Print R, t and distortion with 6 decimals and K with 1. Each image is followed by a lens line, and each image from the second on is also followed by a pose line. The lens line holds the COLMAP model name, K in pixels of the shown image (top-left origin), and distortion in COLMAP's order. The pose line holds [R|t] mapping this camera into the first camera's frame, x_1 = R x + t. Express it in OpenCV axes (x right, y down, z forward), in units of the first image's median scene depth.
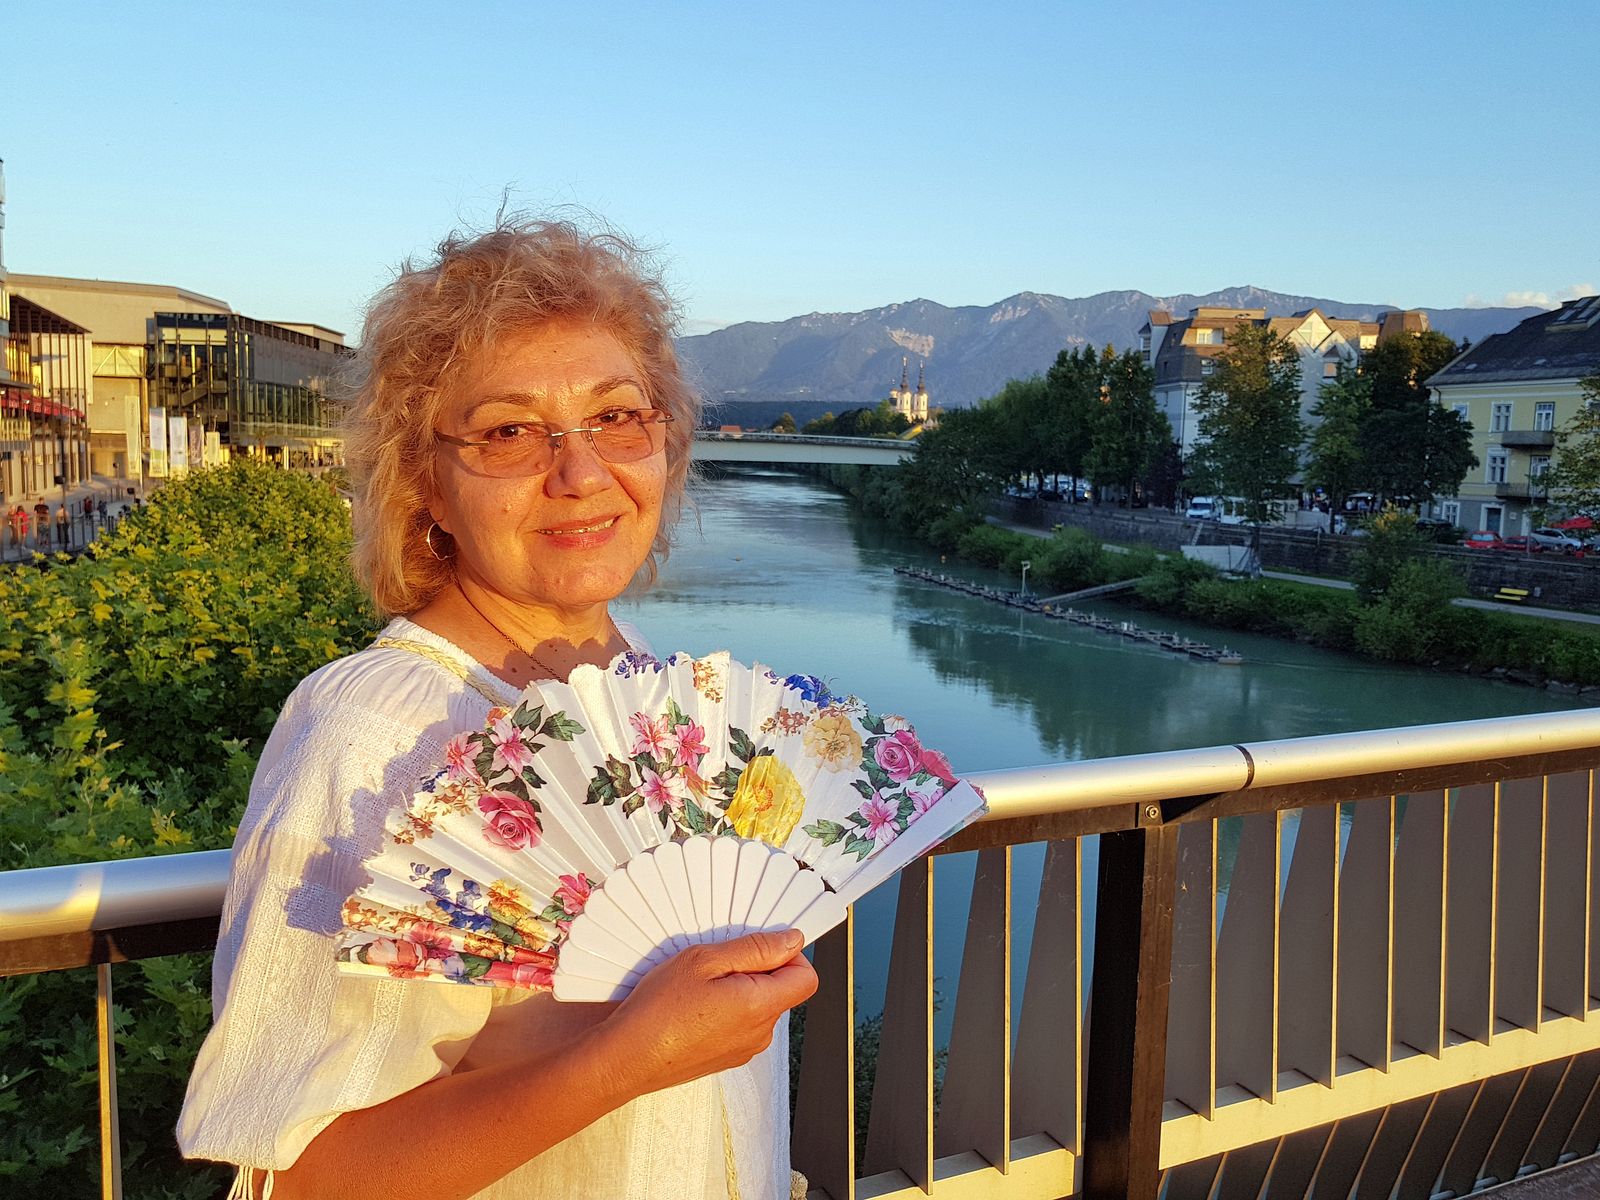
lens RADIAL K [[1227.2, 0, 765.4], [0, 1227.2, 585.7], [0, 0, 1]] dist [-0.001420, -0.013913]
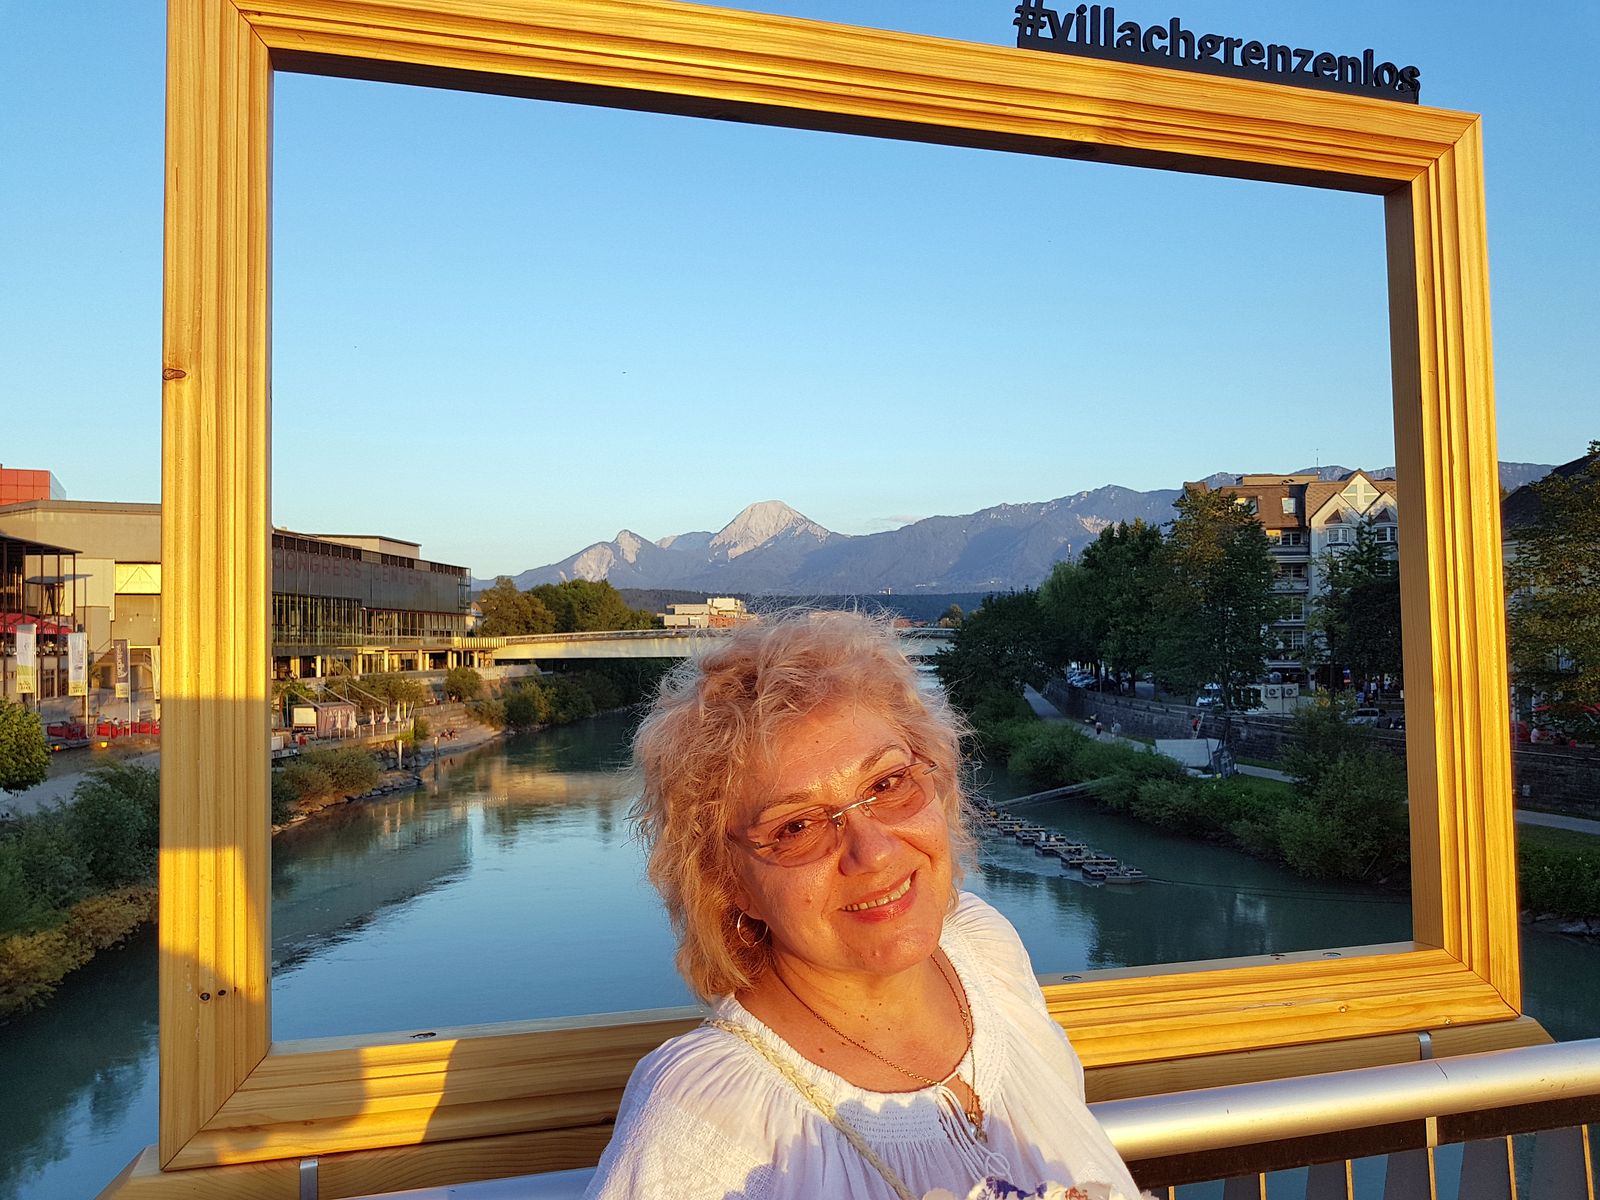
lens RADIAL K [[1227.2, 0, 790.7], [0, 1227.2, 594.2], [0, 0, 1]] dist [-0.001420, -0.013913]
pose [[0.988043, -0.036846, -0.149714, 0.197036], [0.013845, 0.988305, -0.151861, -0.005180], [0.153558, 0.147973, 0.976997, 0.079774]]
